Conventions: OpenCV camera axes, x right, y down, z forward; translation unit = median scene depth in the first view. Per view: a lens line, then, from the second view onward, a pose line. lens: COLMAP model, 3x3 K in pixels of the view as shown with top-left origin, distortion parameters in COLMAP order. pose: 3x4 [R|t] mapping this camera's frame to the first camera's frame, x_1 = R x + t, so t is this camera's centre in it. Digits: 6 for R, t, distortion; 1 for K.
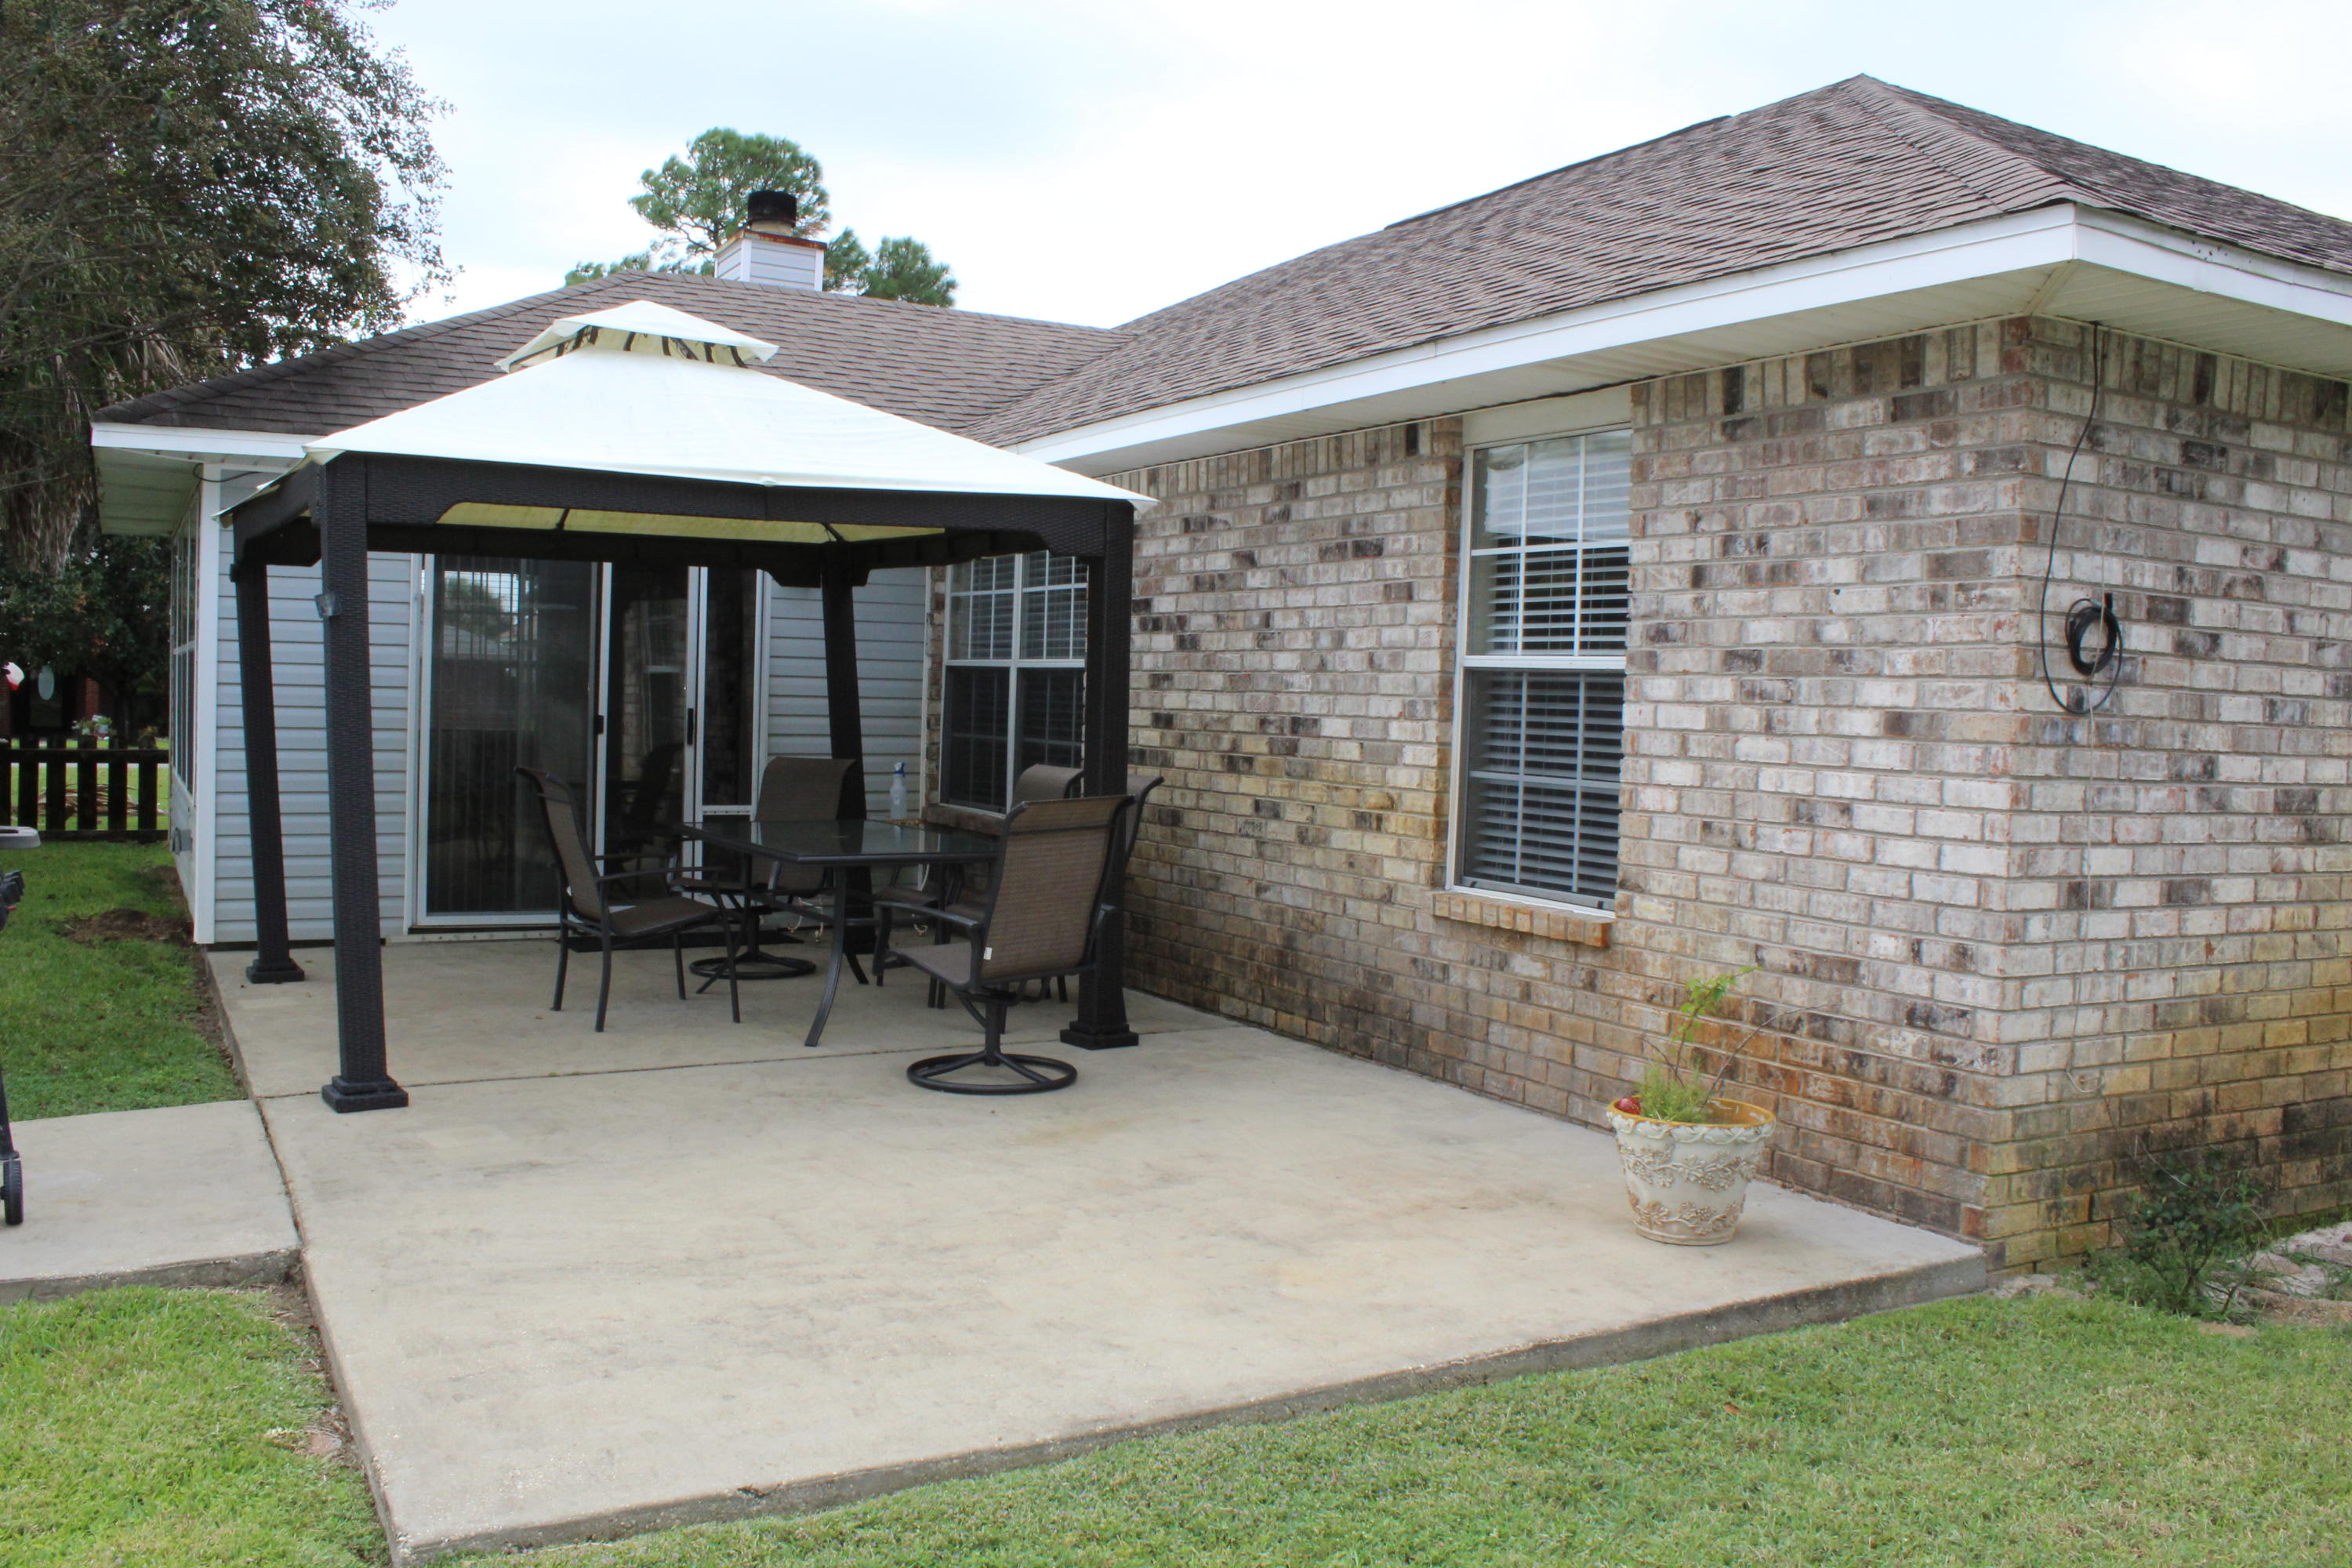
lens RADIAL K [[1968.0, 0, 1134.6], [0, 1968.0, 783.6], [0, 0, 1]] dist [-0.167108, 0.150130]
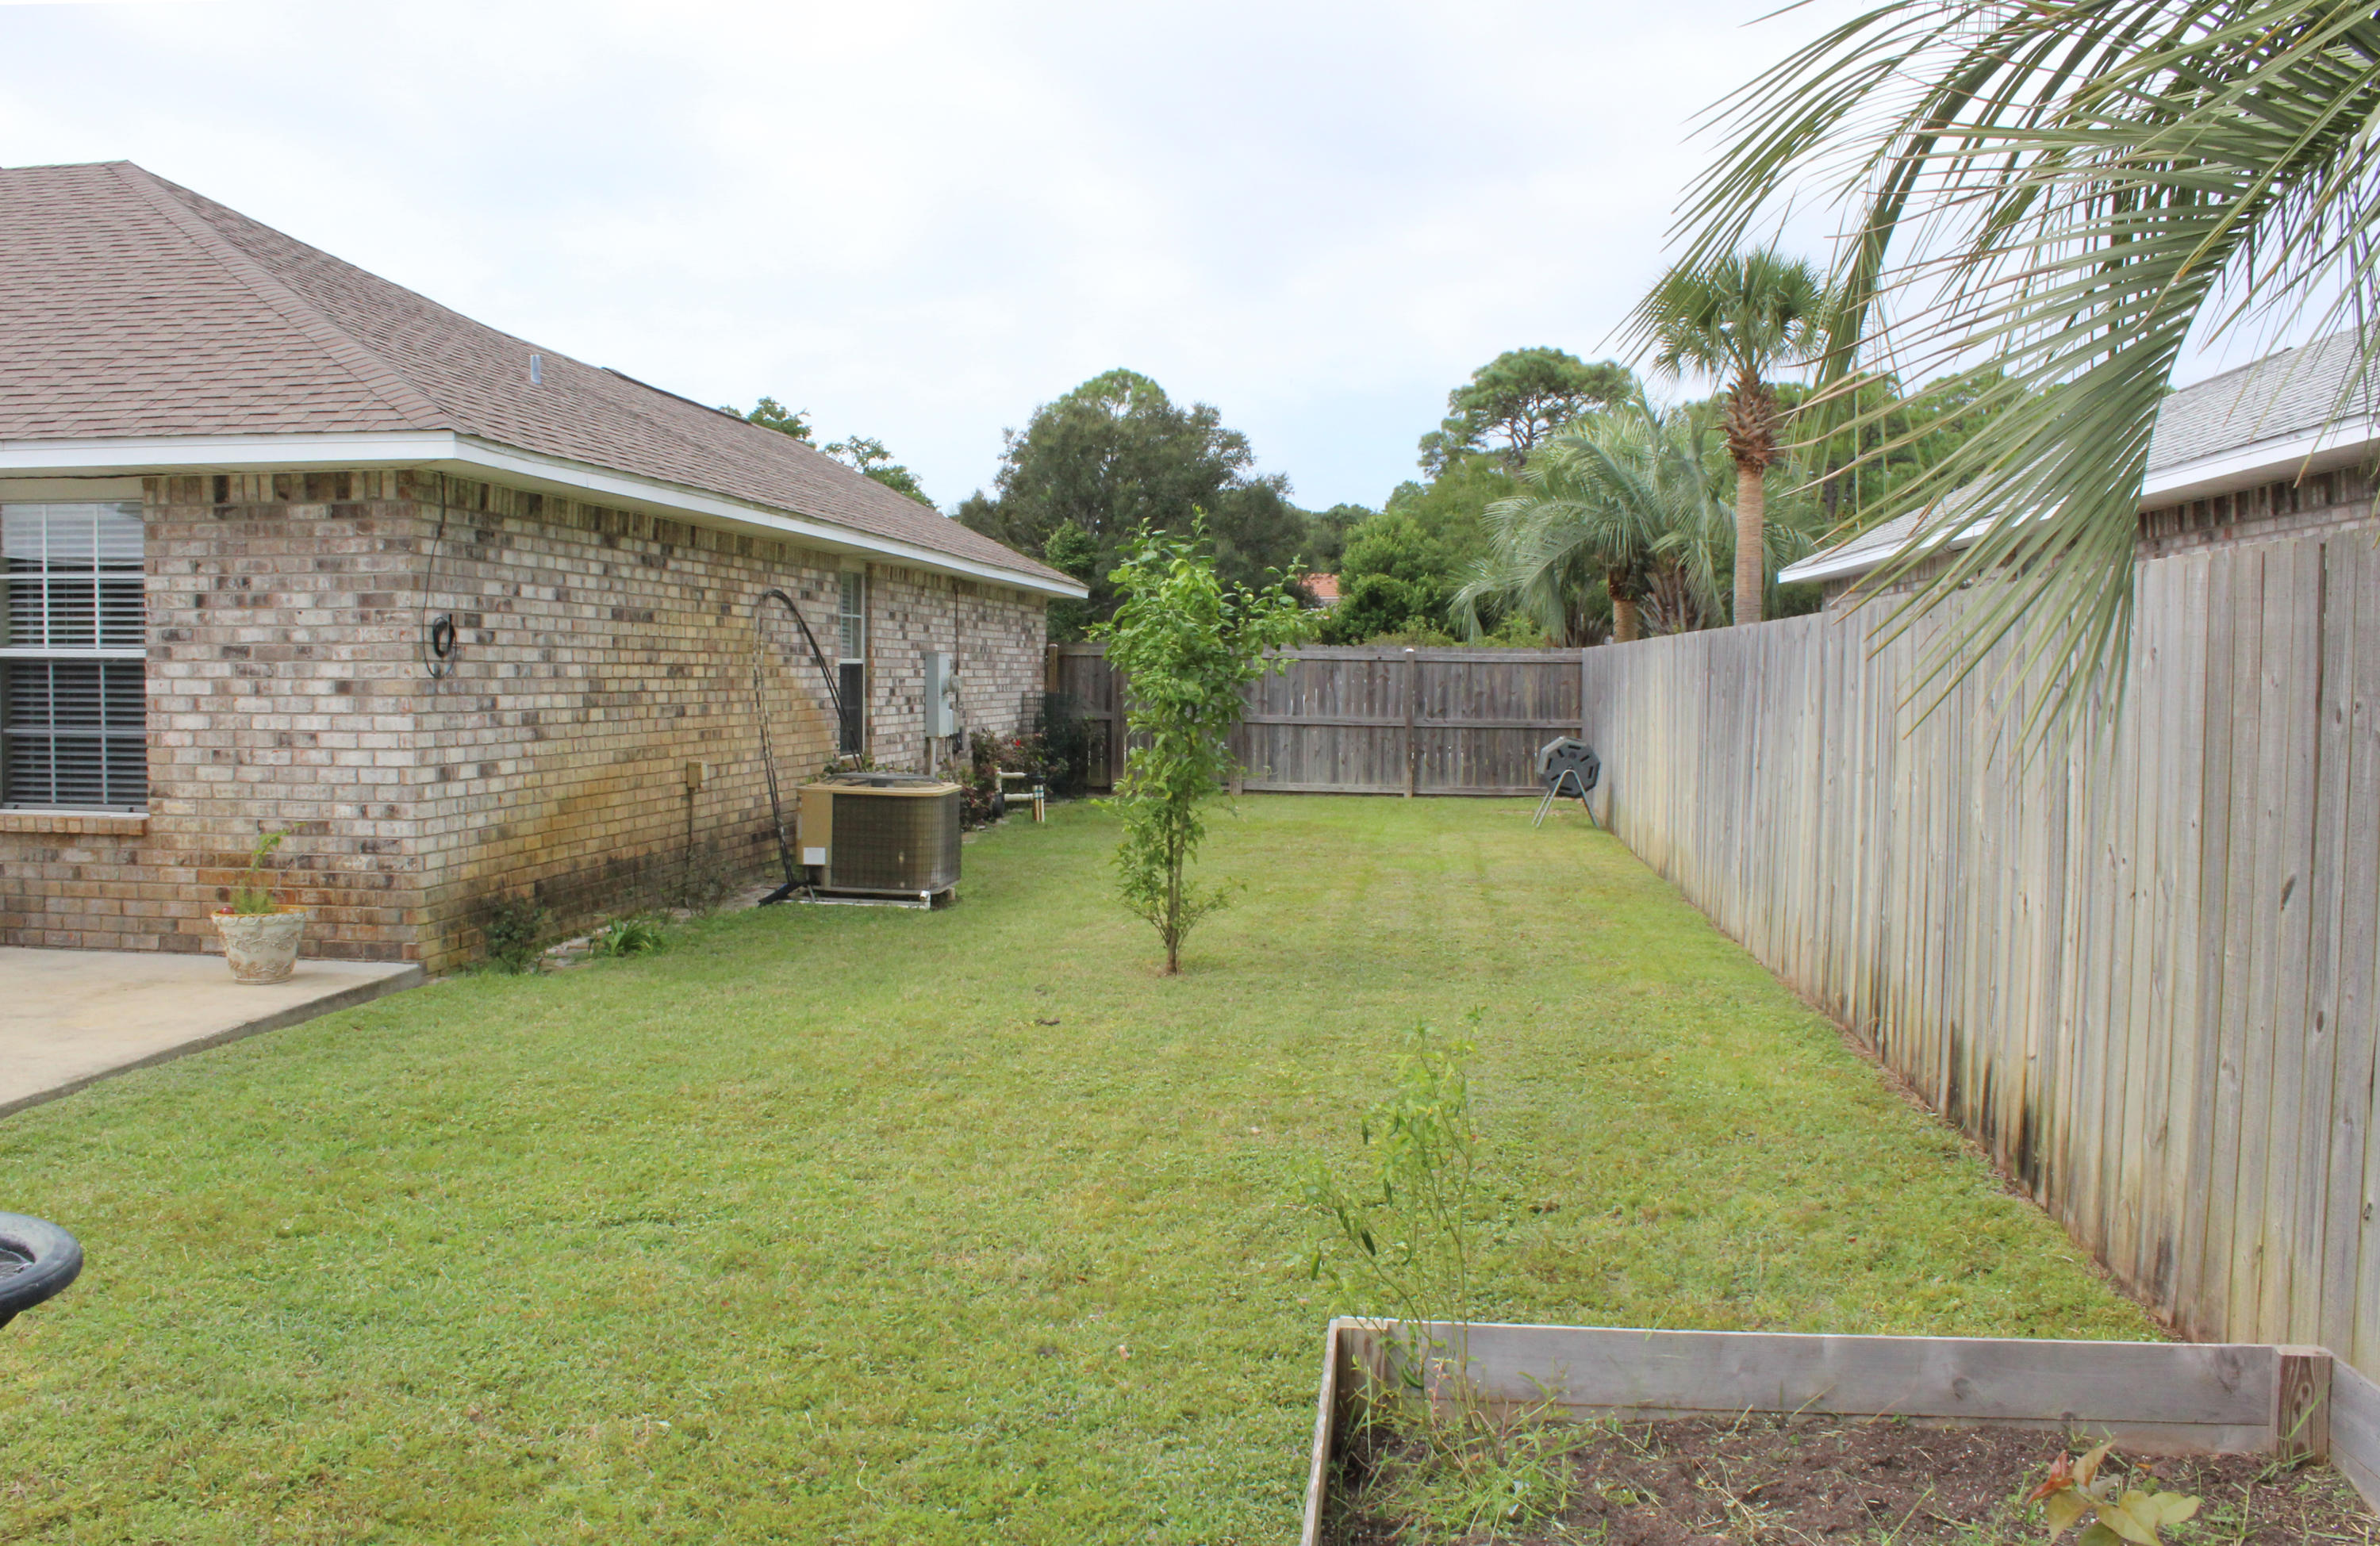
lens RADIAL K [[2028.7, 0, 1132.6], [0, 2028.7, 778.1], [0, 0, 1]] dist [-0.160797, 0.146513]
pose [[0.594818, -0.073396, 0.800503, -0.610778], [0.047736, 0.997291, 0.055968, -0.013797], [-0.802442, 0.004922, 0.596710, -0.651346]]
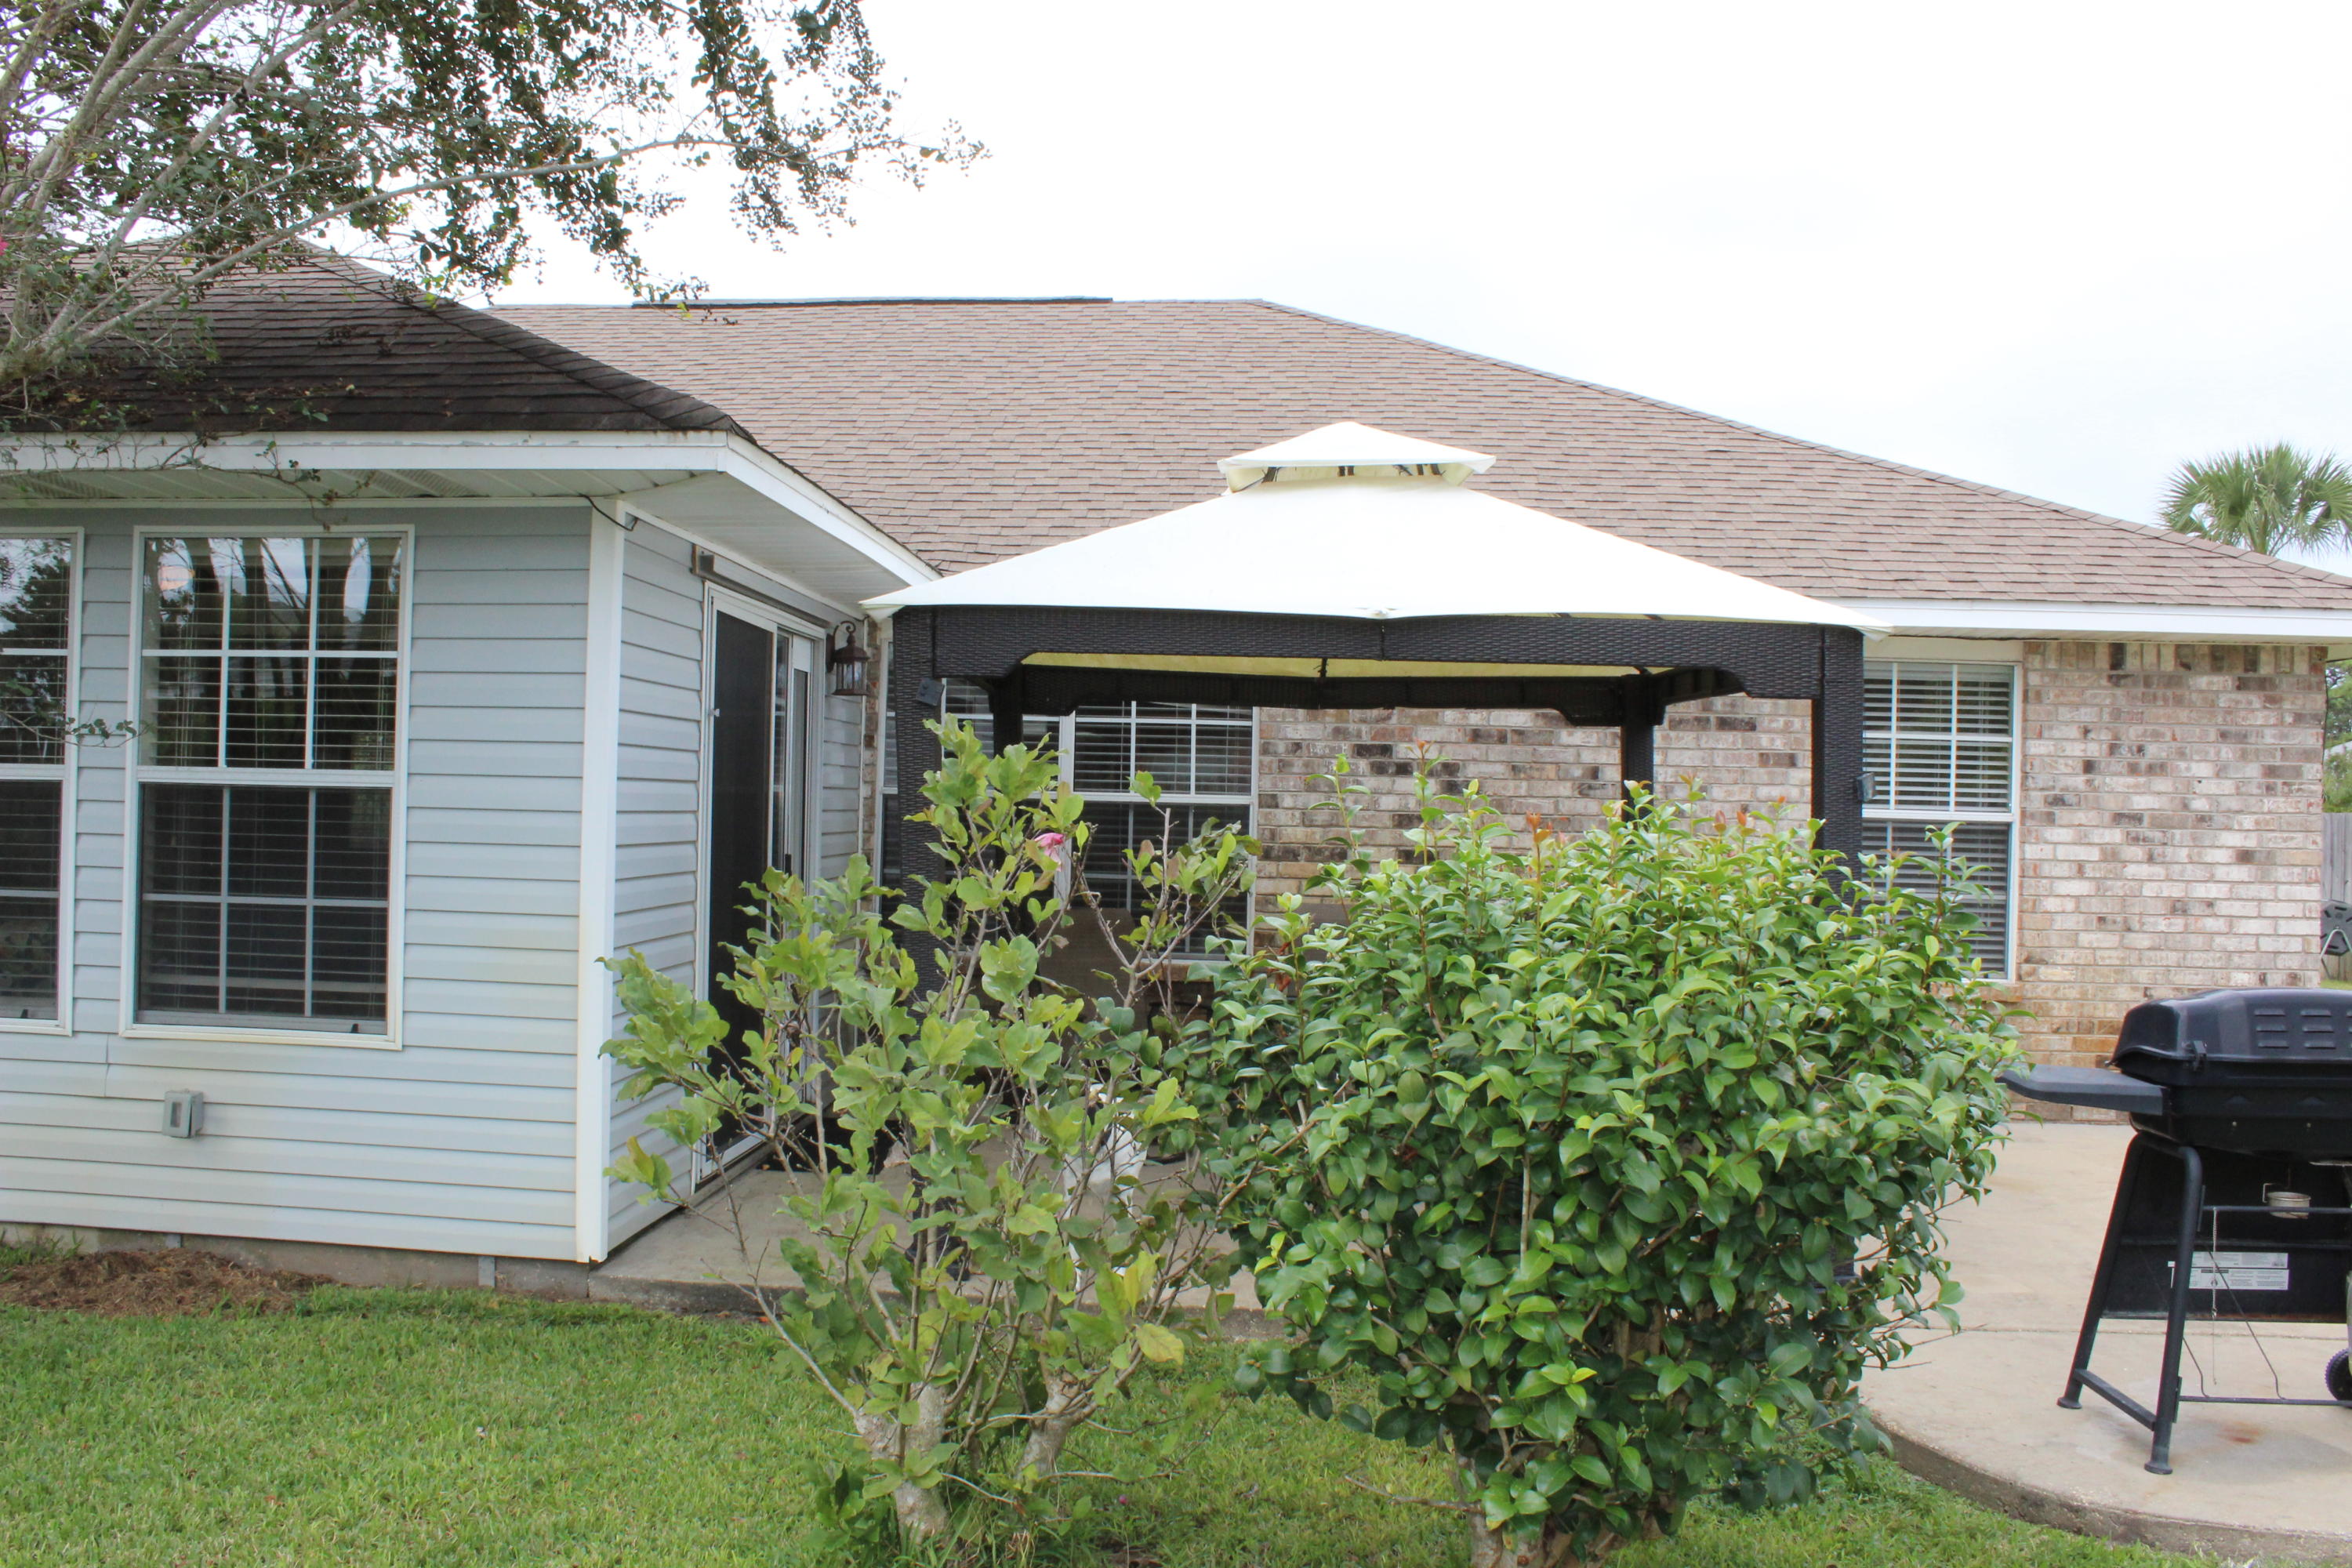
lens RADIAL K [[1968.0, 0, 1134.6], [0, 1968.0, 783.6], [0, 0, 1]] dist [-0.167108, 0.150130]
pose [[0.542081, -0.007372, 0.840294, -1.568144], [0.029287, 0.999520, -0.010124, -0.104953], [-0.839816, 0.030098, 0.542036, 0.848077]]
